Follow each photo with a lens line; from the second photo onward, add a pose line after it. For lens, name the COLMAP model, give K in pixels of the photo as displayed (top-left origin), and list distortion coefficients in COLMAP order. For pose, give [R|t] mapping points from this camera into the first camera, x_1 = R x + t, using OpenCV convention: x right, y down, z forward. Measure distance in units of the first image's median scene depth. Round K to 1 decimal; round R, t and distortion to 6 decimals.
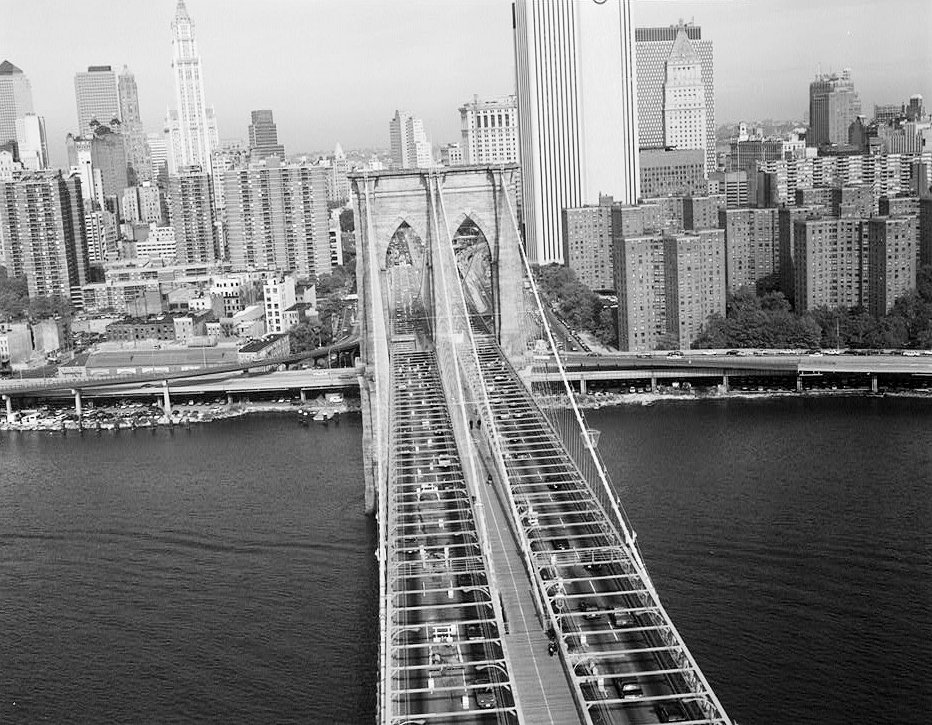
lens RADIAL K [[1250.5, 0, 464.5], [0, 1250.5, 361.7], [0, 0, 1]] dist [-0.027356, 0.000000]
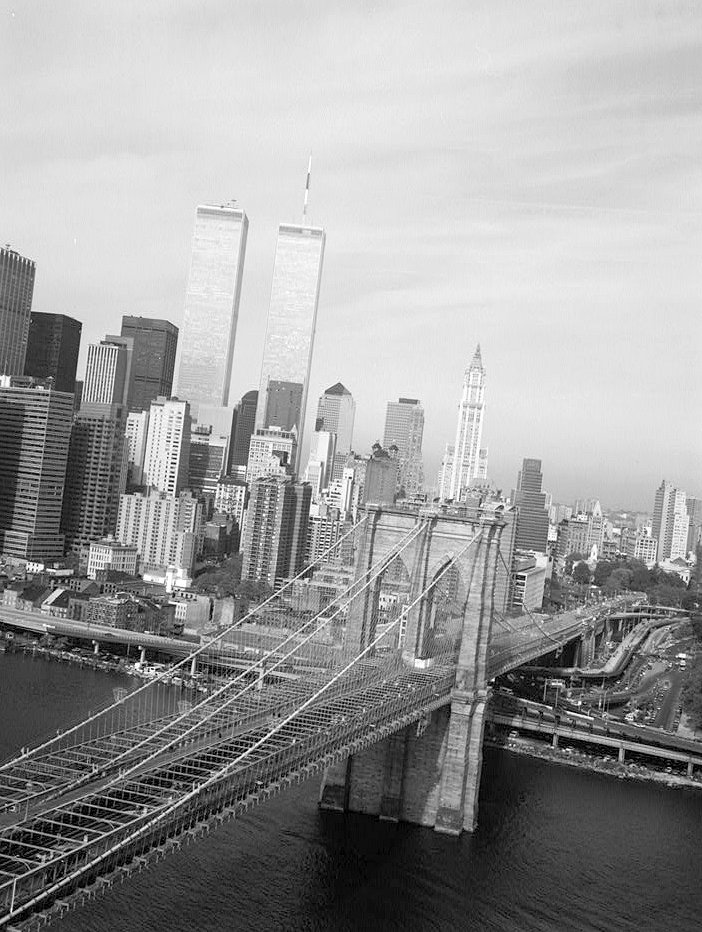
lens RADIAL K [[1233.1, 0, 357.0], [0, 1233.1, 468.0], [0, 0, 1]] dist [0.015764, 0.000000]
pose [[0.918651, 0.156856, -0.362598, 0.171889], [-0.223410, 0.963217, -0.149337, -0.005390], [0.325836, 0.218196, 0.919903, -0.041626]]
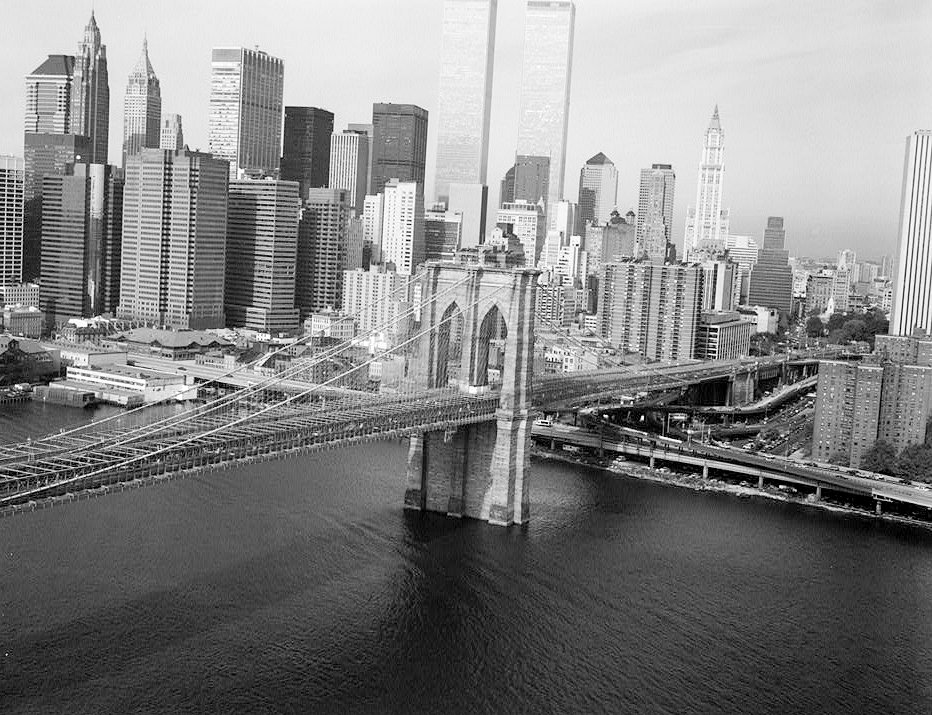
lens RADIAL K [[1262.2, 0, 462.8], [0, 1262.2, 357.1], [0, 0, 1]] dist [0.010523, 0.000000]
pose [[0.844054, 0.155330, -0.513269, 0.379585], [-0.194430, 0.980648, -0.022962, -0.011181], [0.499770, 0.119176, 0.857920, -0.110530]]
